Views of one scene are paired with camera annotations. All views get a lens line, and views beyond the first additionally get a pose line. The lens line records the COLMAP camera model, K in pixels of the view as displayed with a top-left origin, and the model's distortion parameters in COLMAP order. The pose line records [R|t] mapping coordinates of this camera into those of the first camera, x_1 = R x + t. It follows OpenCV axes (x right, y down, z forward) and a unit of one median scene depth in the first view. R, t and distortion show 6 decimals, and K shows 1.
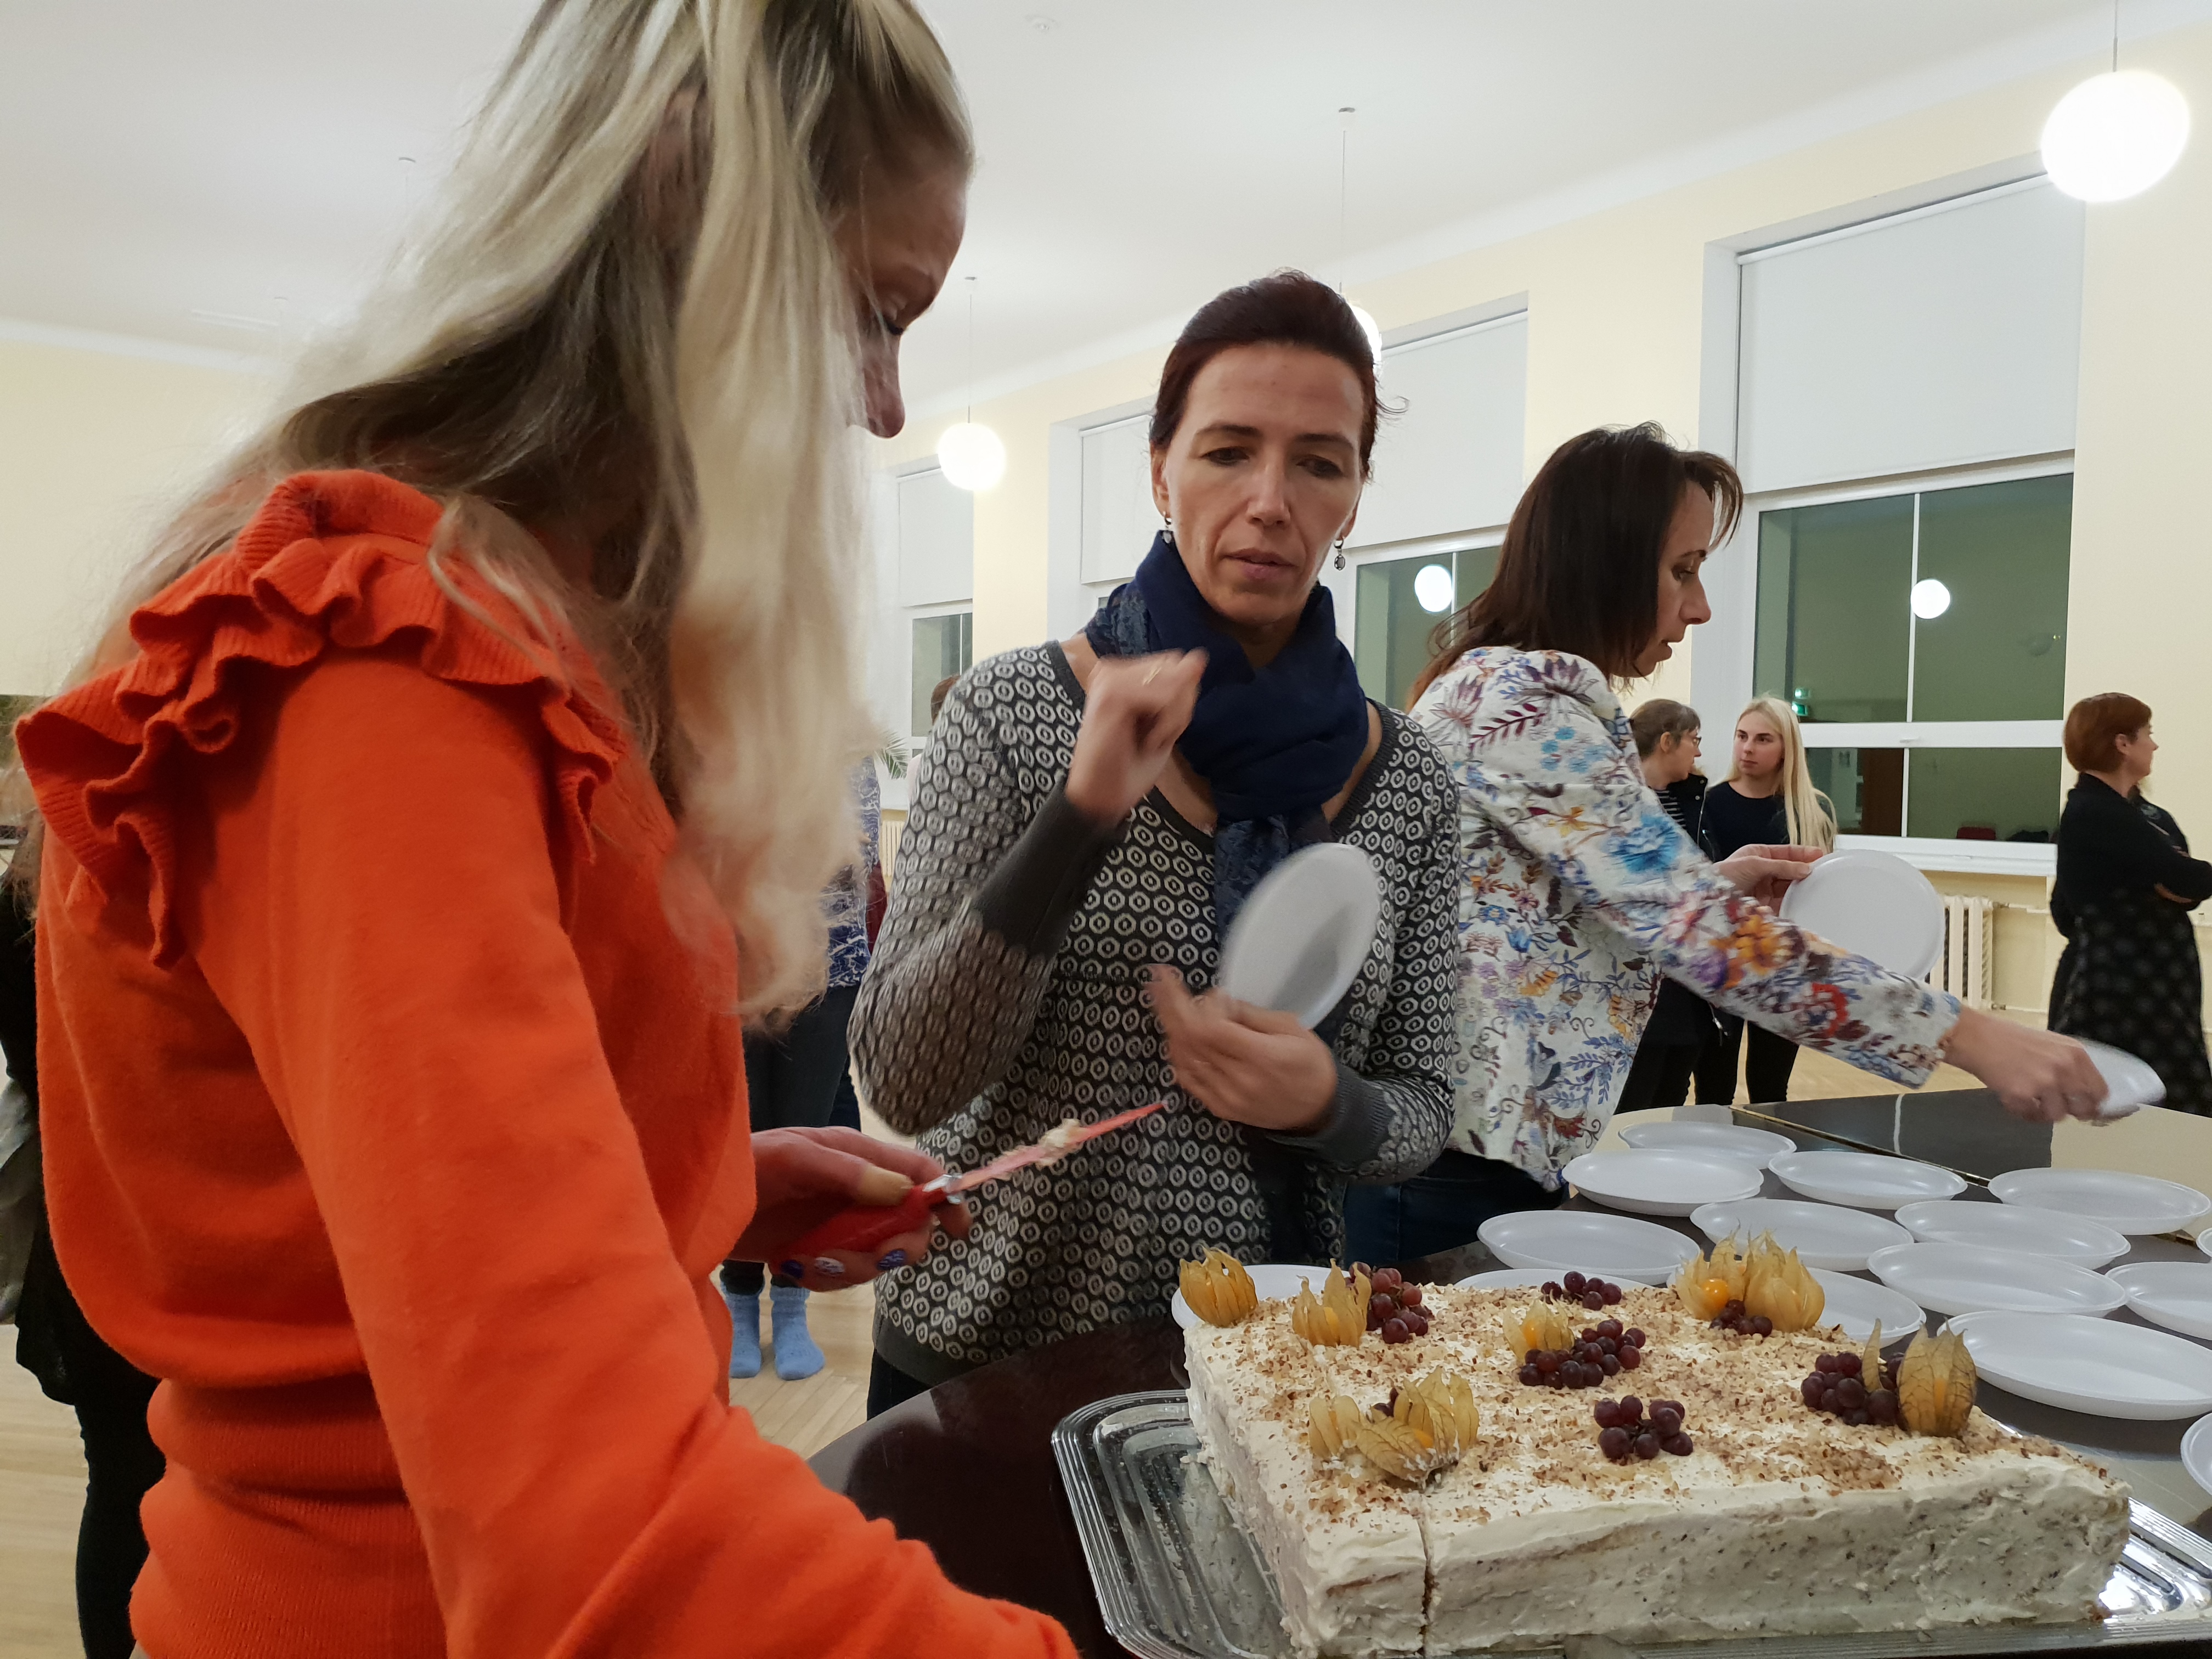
lens RADIAL K [[1671.3, 0, 1146.6], [0, 1671.3, 908.6], [0, 0, 1]] dist [-0.003181, 0.074258]
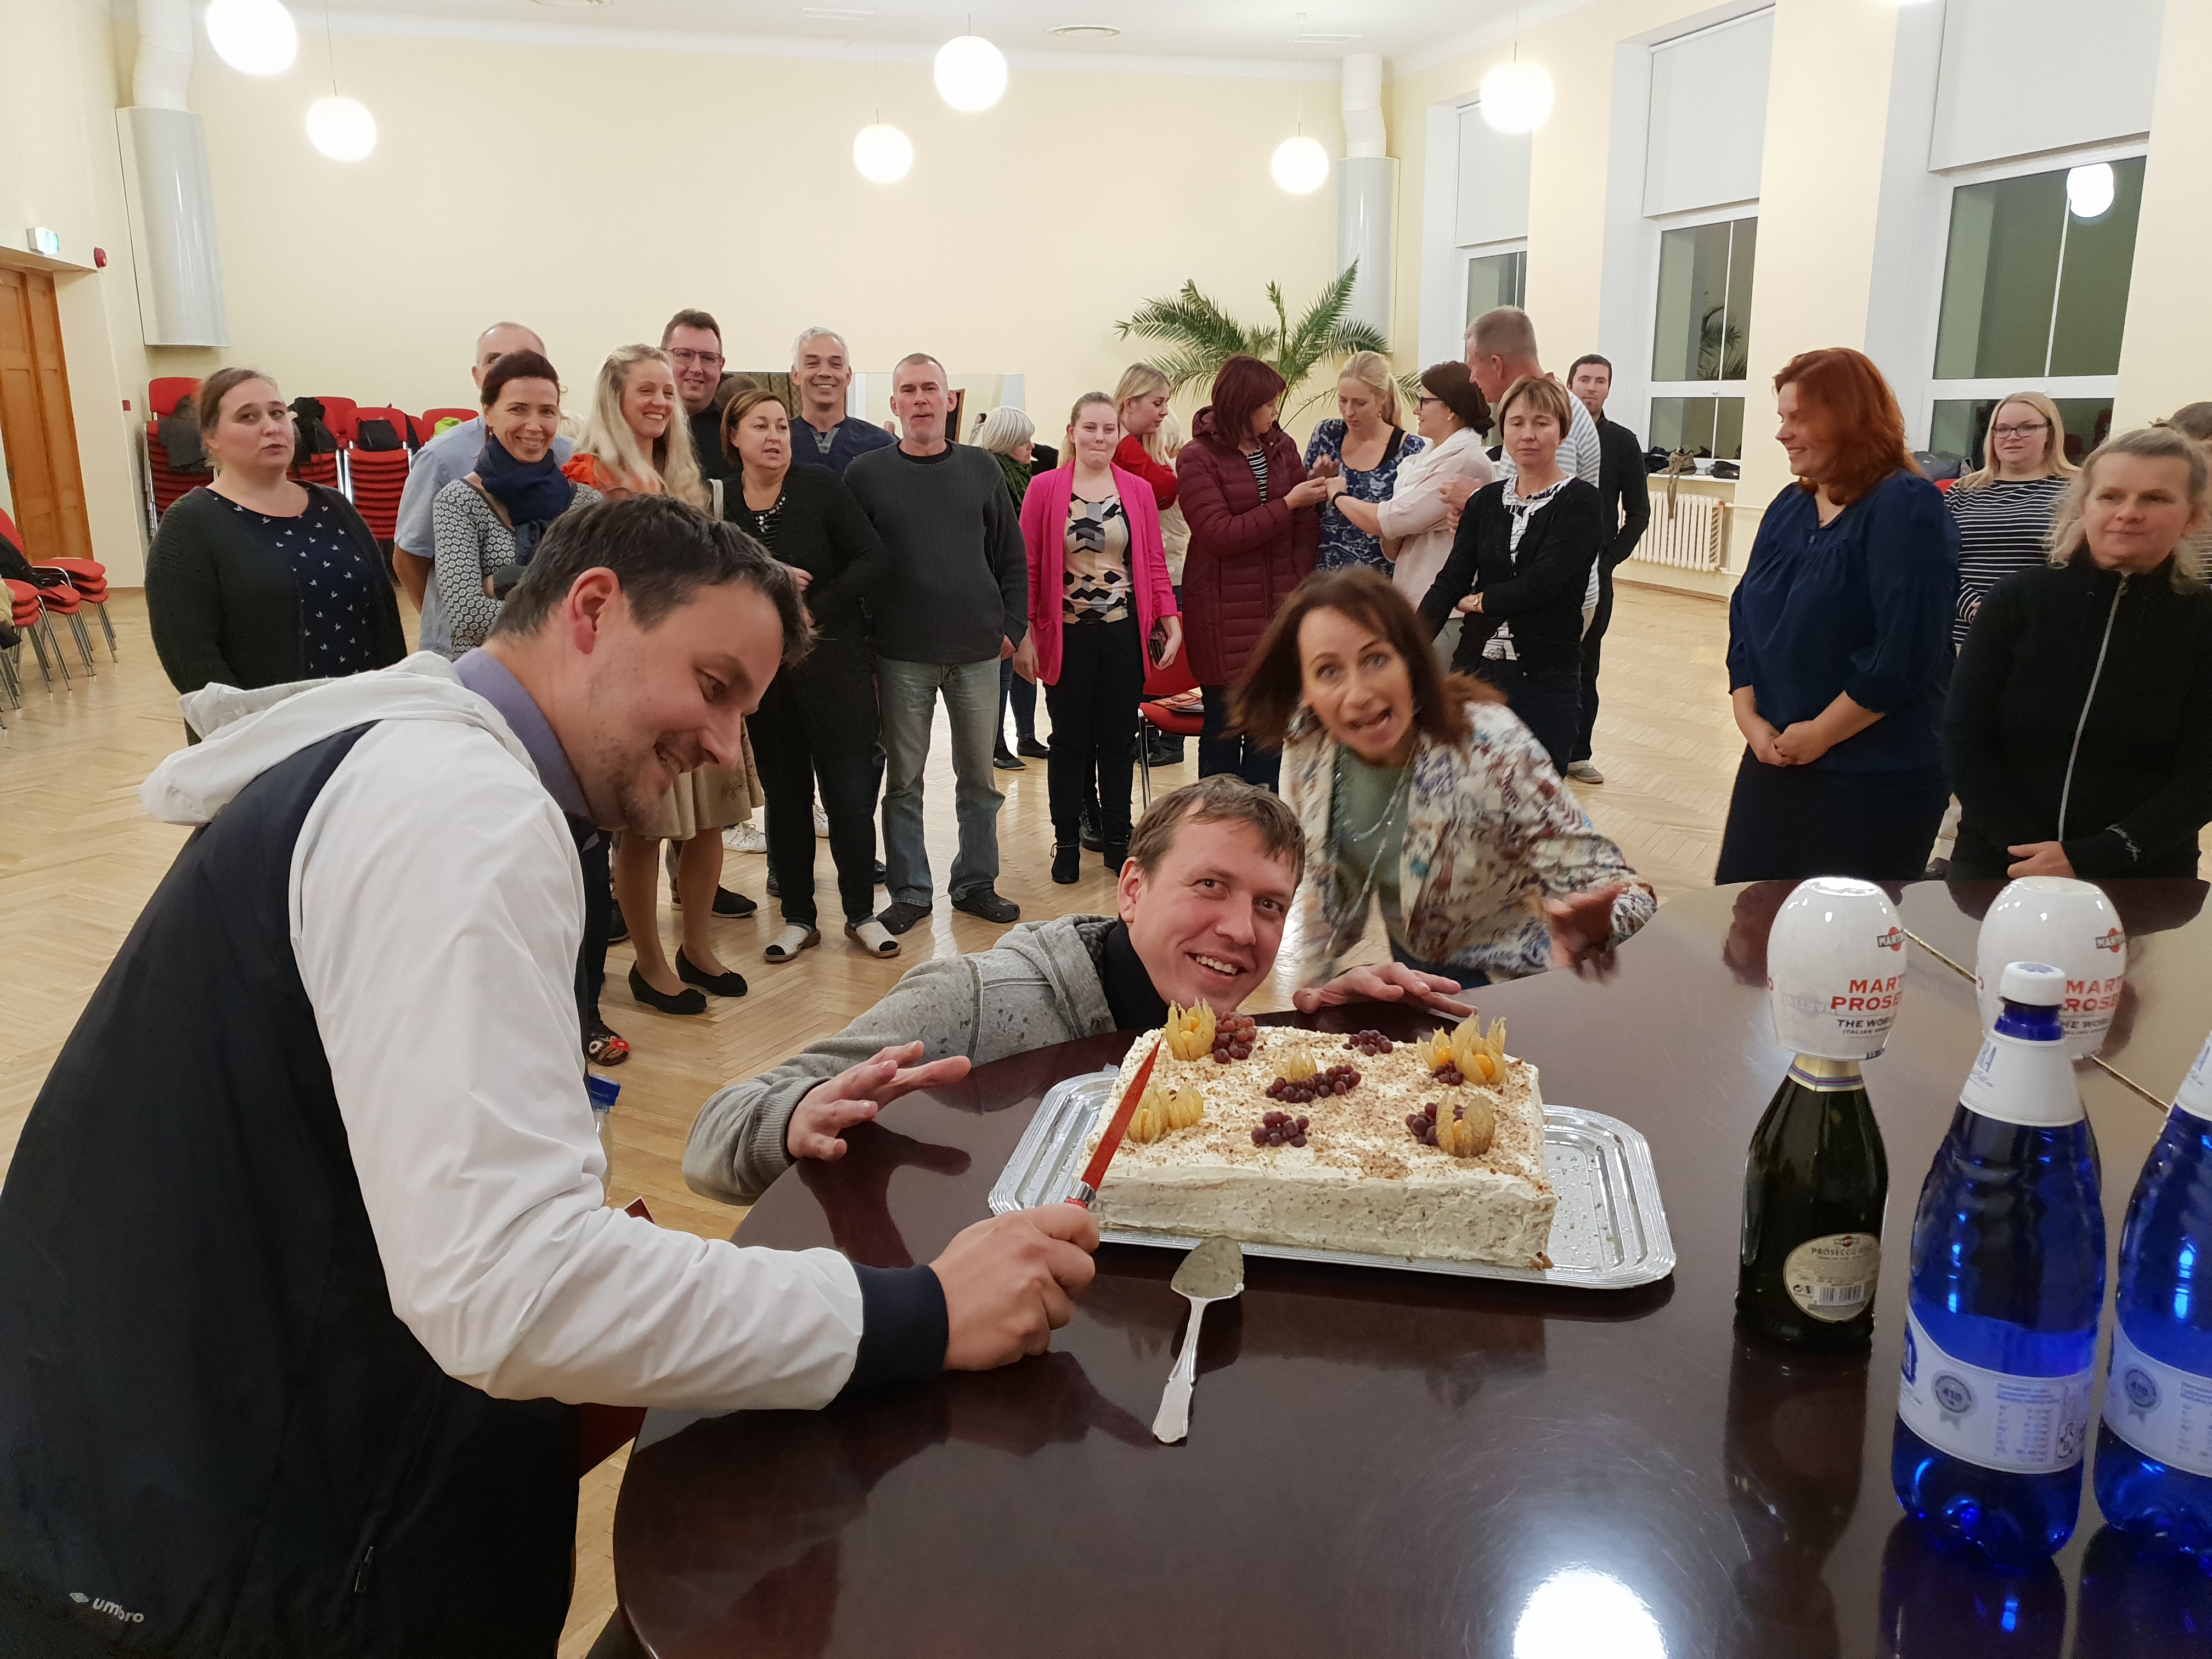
lens RADIAL K [[1620.4, 0, 1109.0], [0, 1620.4, 767.8], [0, 0, 1]] dist [0.017333, 0.009336]
pose [[0.934963, 0.051483, -0.350991, 0.729727], [-0.002292, 0.990269, 0.139145, -0.321638], [0.354739, -0.129291, 0.925983, -0.635545]]
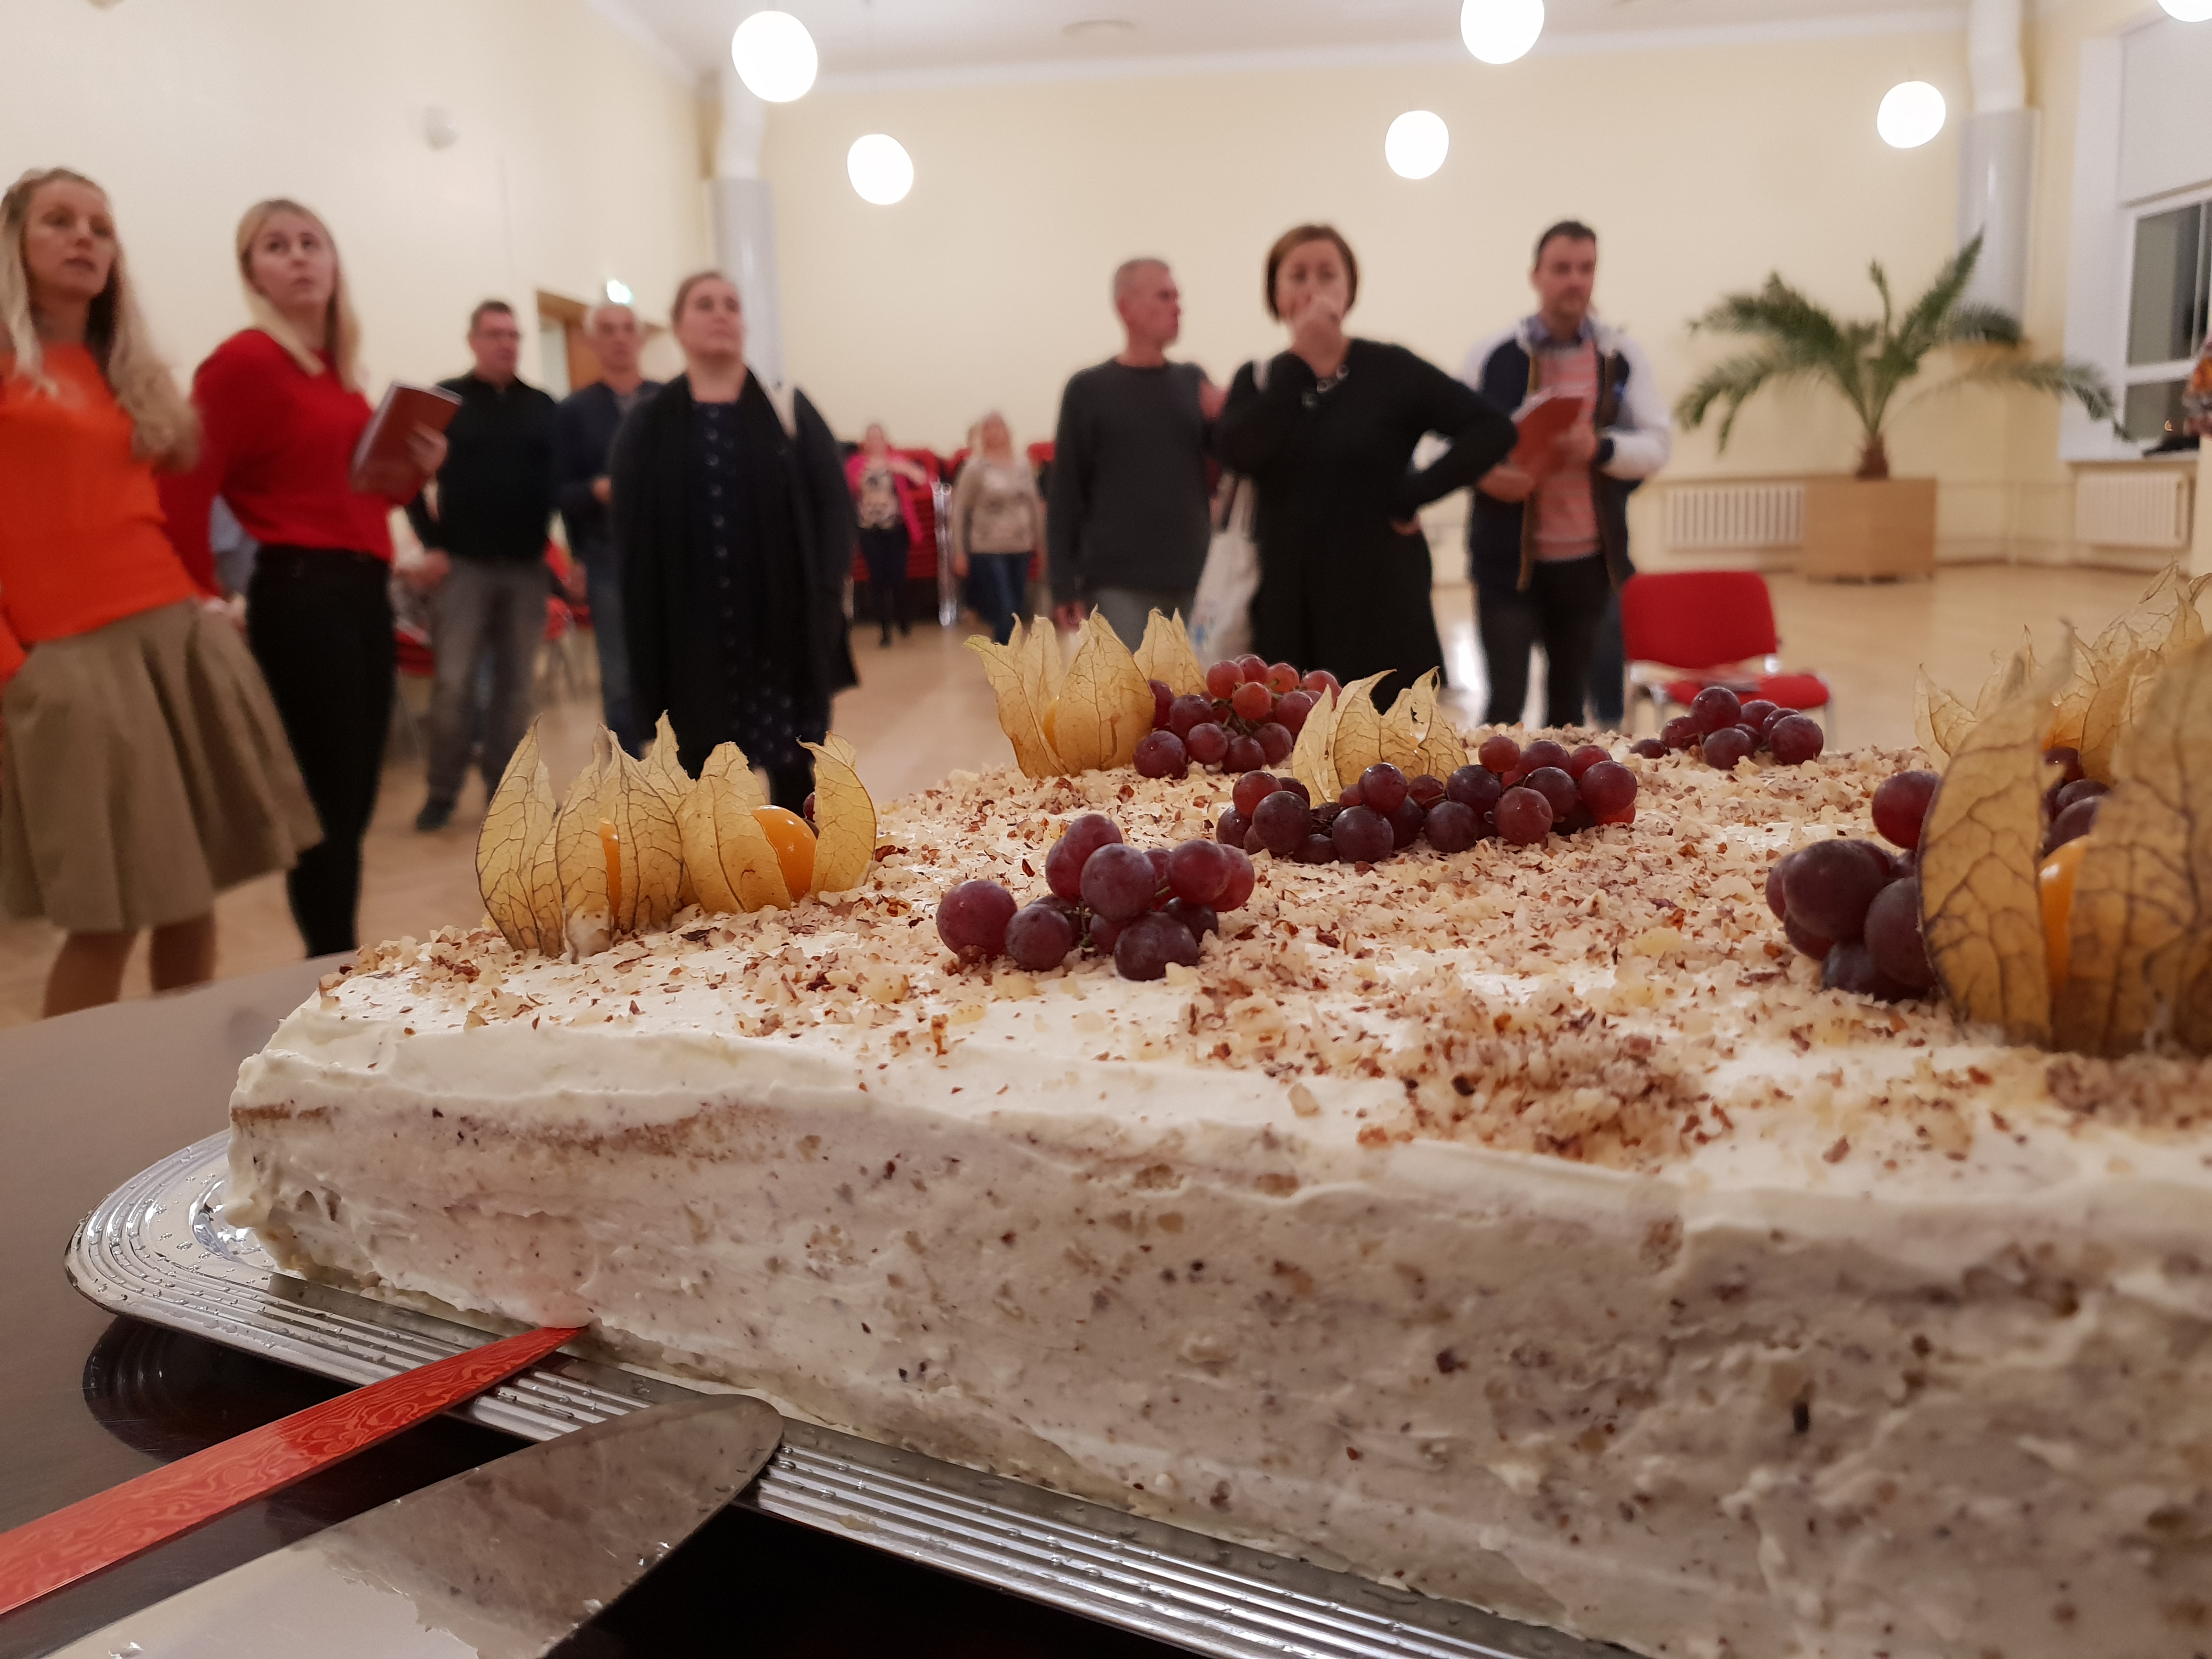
lens RADIAL K [[1697.2, 0, 1173.8], [0, 1697.2, 821.7], [0, 0, 1]] dist [0.000242, 0.043586]
pose [[0.795045, 0.065515, -0.603002, 0.539316], [0.016680, 0.991412, 0.129707, 0.252860], [0.606321, -0.113181, 0.787124, 0.745712]]
